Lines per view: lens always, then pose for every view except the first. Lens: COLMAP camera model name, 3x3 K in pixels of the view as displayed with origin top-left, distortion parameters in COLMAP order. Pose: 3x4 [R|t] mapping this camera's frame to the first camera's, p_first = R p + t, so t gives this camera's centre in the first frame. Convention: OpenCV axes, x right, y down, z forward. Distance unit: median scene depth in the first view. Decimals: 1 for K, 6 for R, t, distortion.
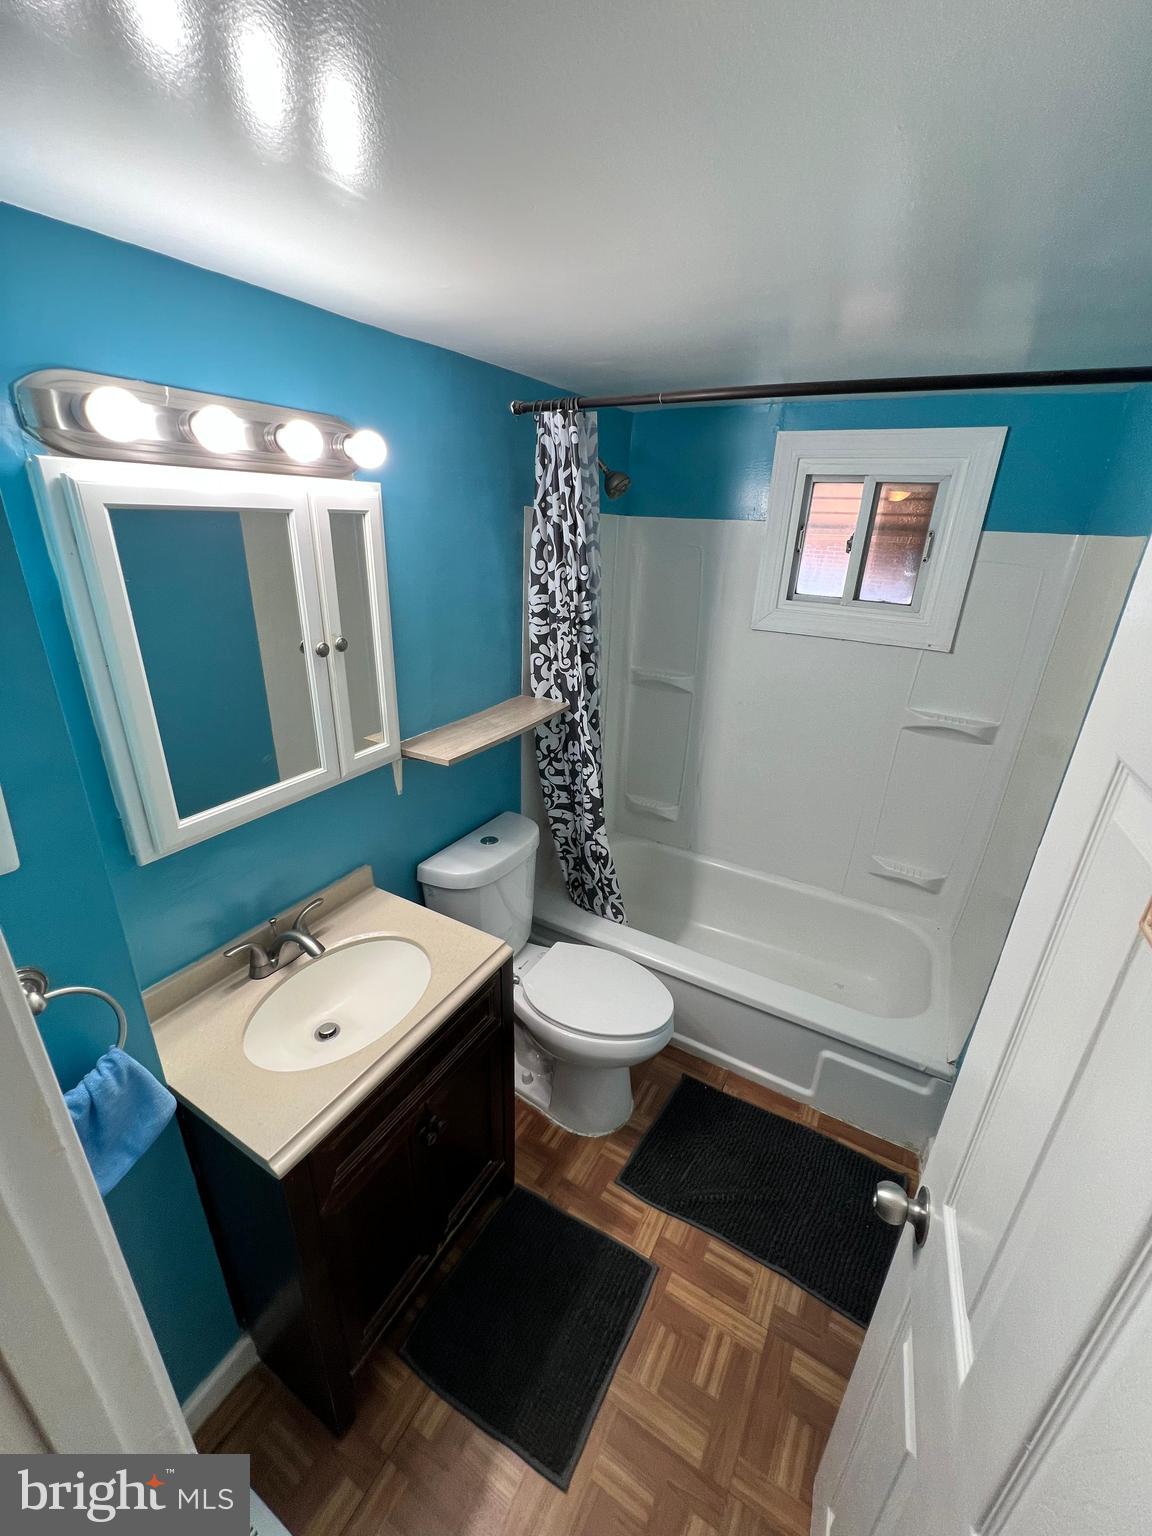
lens RADIAL K [[614.9, 0, 579.1], [0, 614.9, 763.9], [0, 0, 1]] dist [-0.007664, 0.002066]
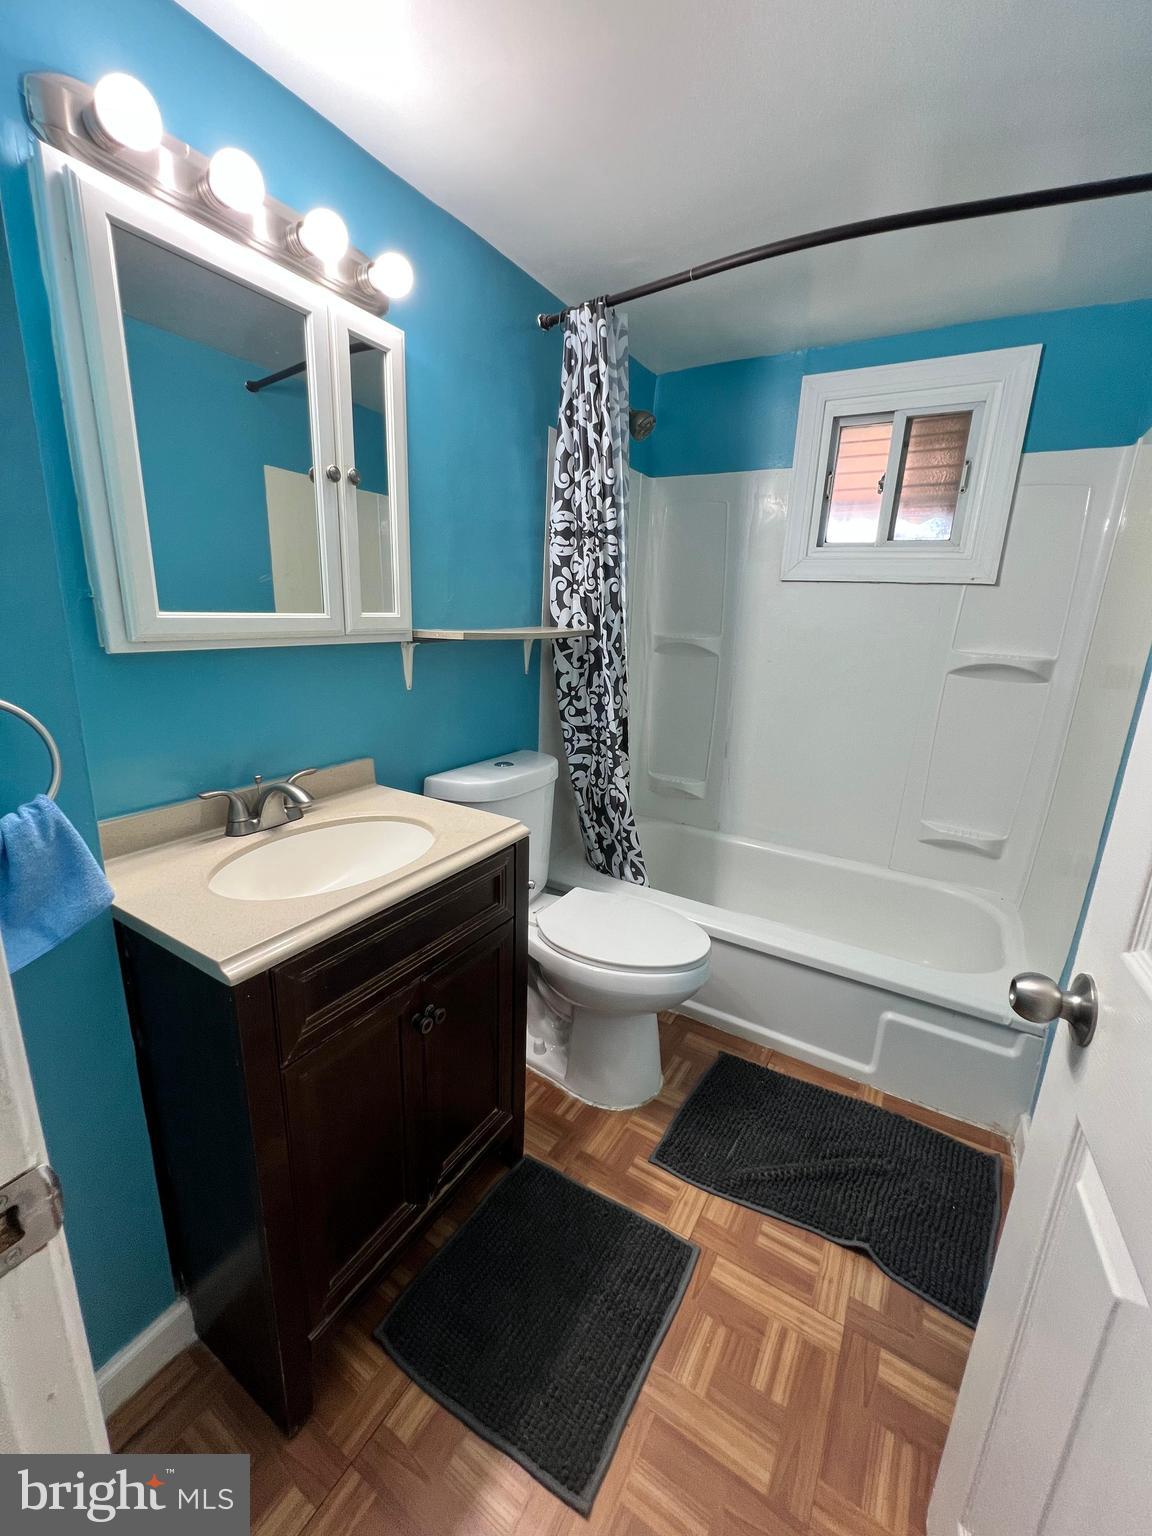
lens RADIAL K [[614.9, 0, 578.7], [0, 614.9, 761.6], [0, 0, 1]] dist [-0.007664, 0.002066]
pose [[0.999697, 0.008657, -0.023050, -0.016605], [-0.011569, 0.991535, -0.129327, 0.282503], [0.021735, 0.129555, 0.991334, 0.112022]]
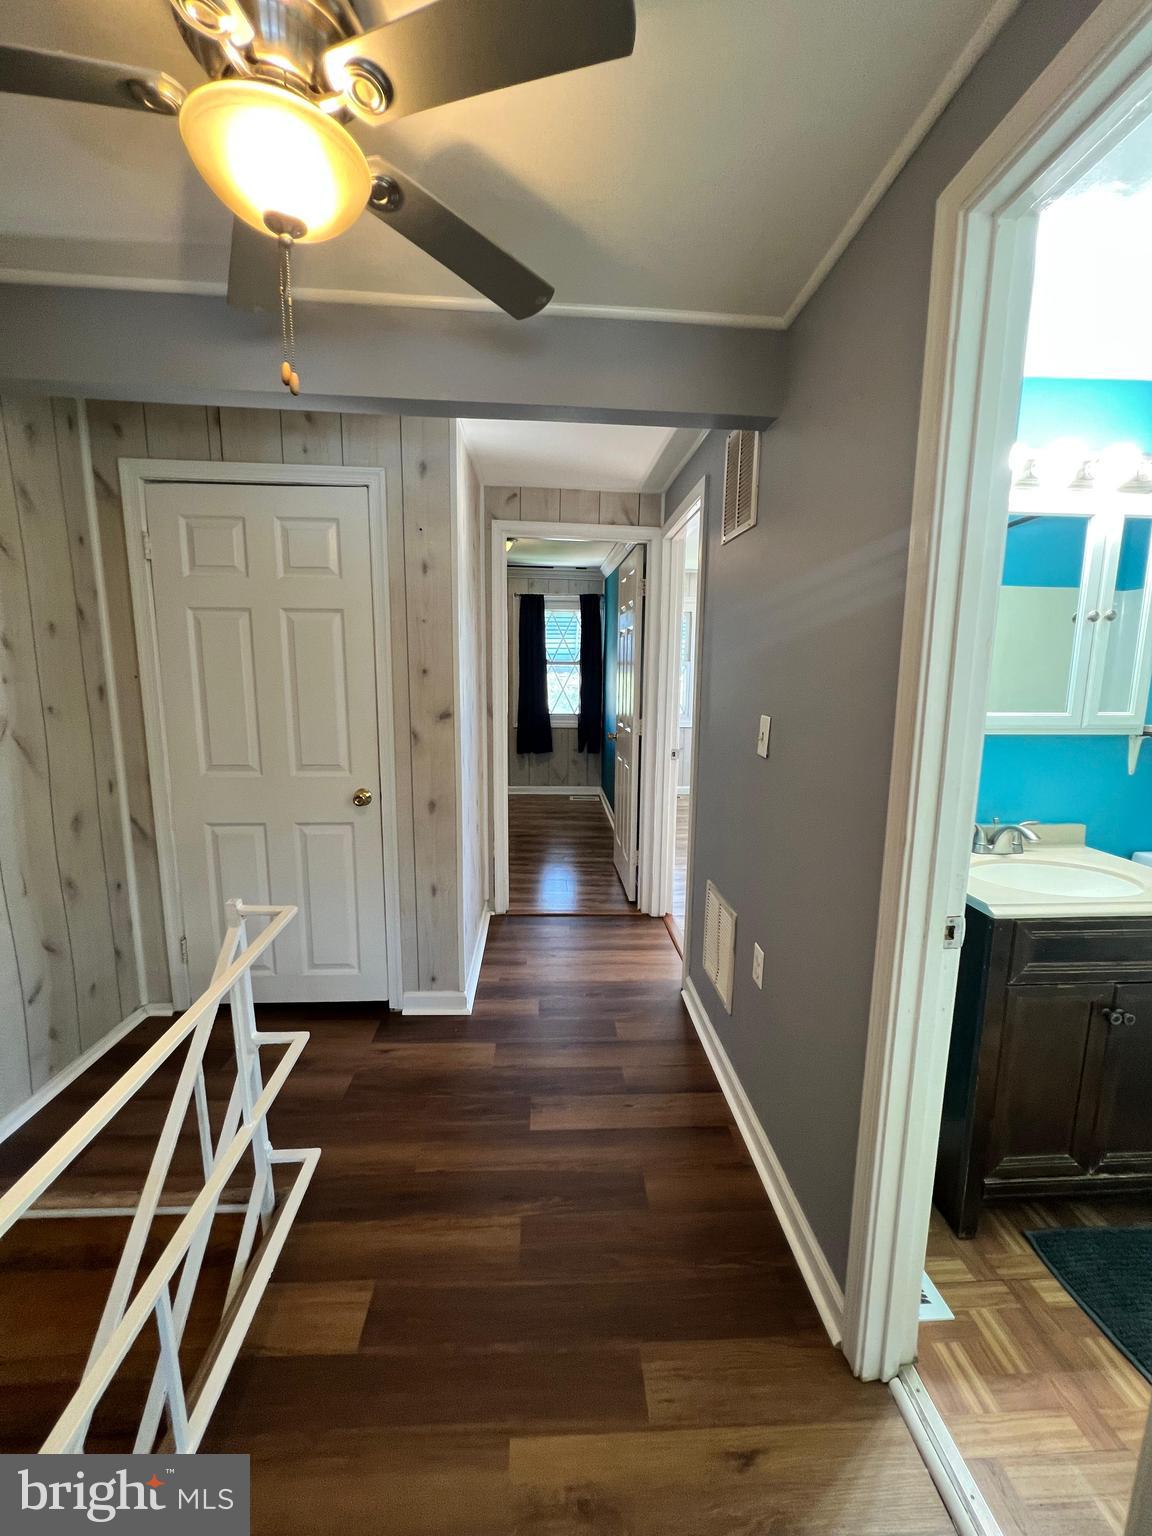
lens RADIAL K [[614.9, 0, 571.2], [0, 614.9, 764.8], [0, 0, 1]] dist [-0.007664, 0.002066]
pose [[0.537843, 0.096063, -0.837554, 0.082858], [-0.301763, 0.949598, -0.084866, 0.437574], [0.787188, 0.298388, 0.539723, -0.379456]]
